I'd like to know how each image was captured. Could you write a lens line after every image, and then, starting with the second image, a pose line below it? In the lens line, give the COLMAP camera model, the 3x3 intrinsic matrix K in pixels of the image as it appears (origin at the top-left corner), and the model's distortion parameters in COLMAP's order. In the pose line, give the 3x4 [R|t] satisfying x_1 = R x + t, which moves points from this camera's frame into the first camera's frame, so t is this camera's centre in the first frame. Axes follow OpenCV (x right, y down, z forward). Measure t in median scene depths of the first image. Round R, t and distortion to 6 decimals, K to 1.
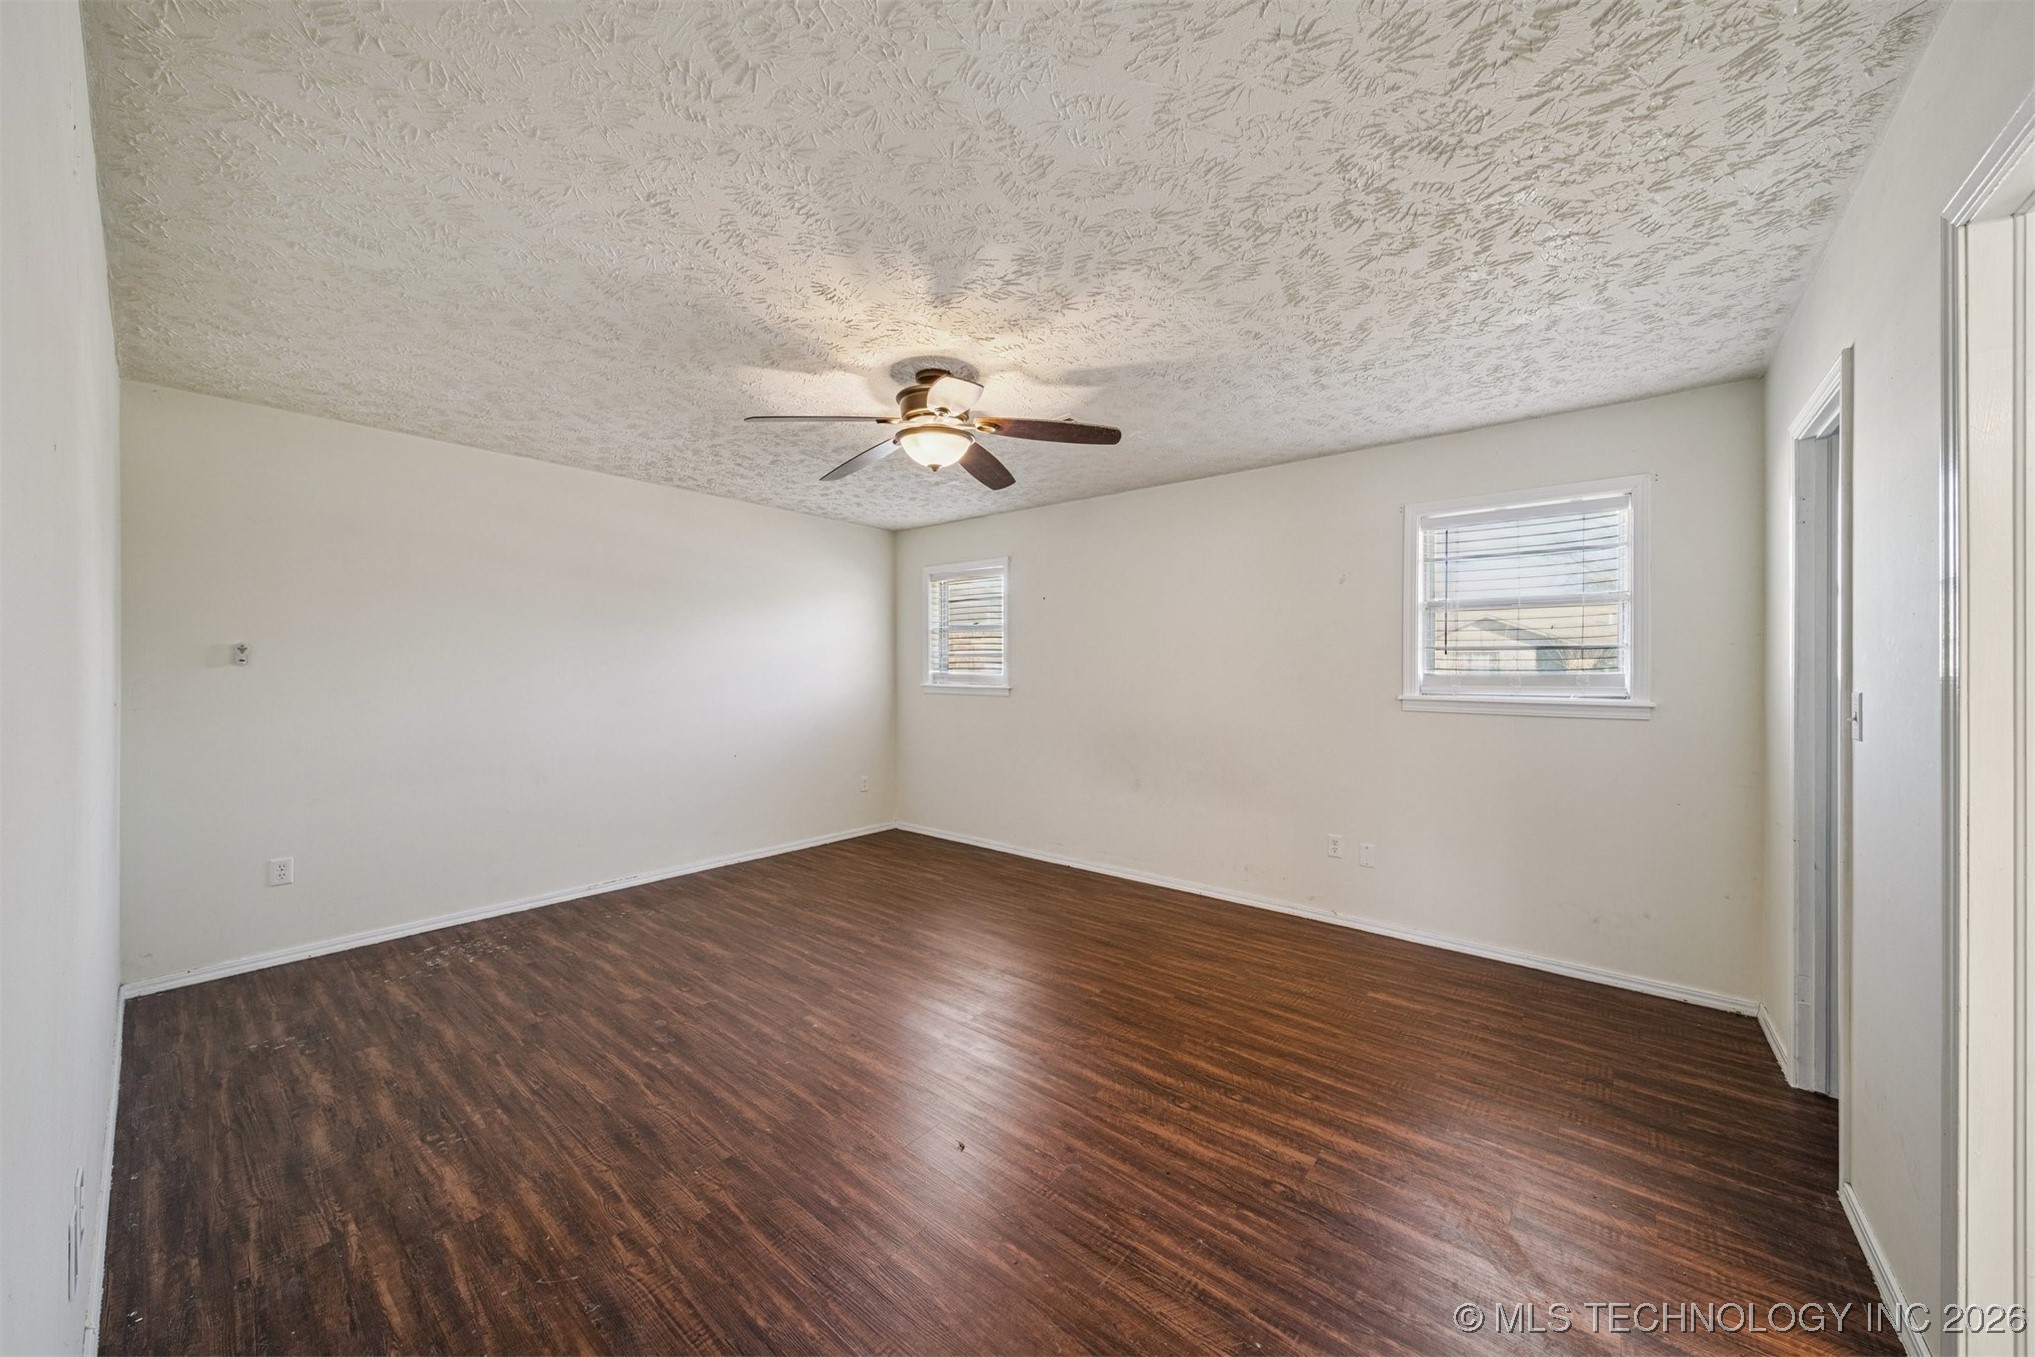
lens RADIAL K [[711.0, 0, 998.3], [0, 711.0, 669.4], [0, 0, 1]] dist [0.002251, 0.000055]
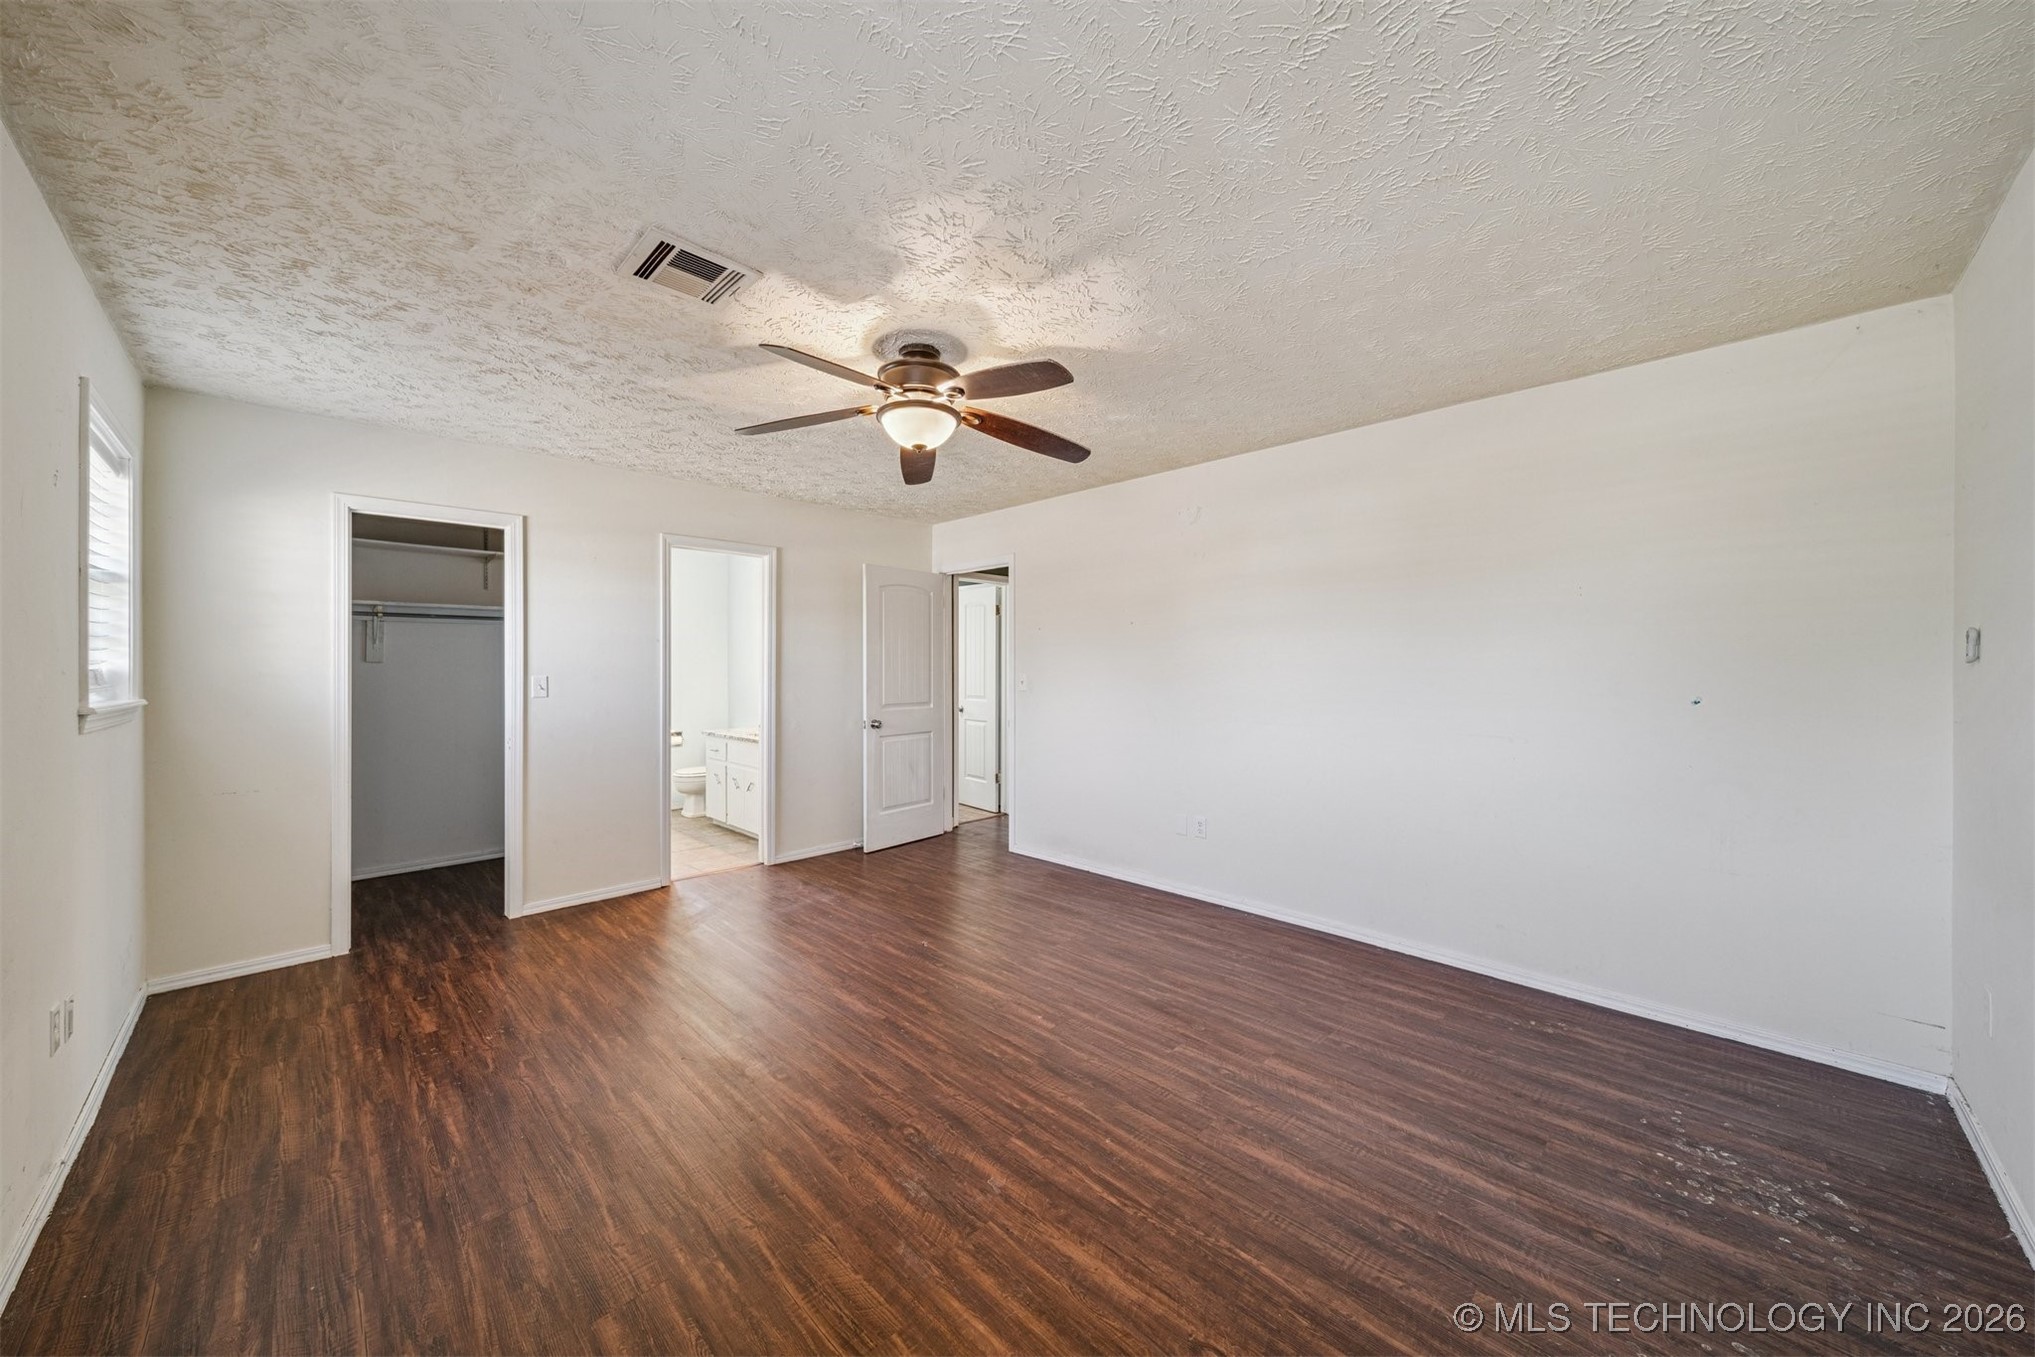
lens RADIAL K [[711.0, 0, 998.3], [0, 711.0, 669.4], [0, 0, 1]] dist [0.002251, 0.000055]
pose [[-0.995445, -0.004002, 0.095253, -0.269293], [-0.003703, 0.999988, 0.003317, 0.000334], [-0.095265, 0.002950, -0.995448, 1.850522]]
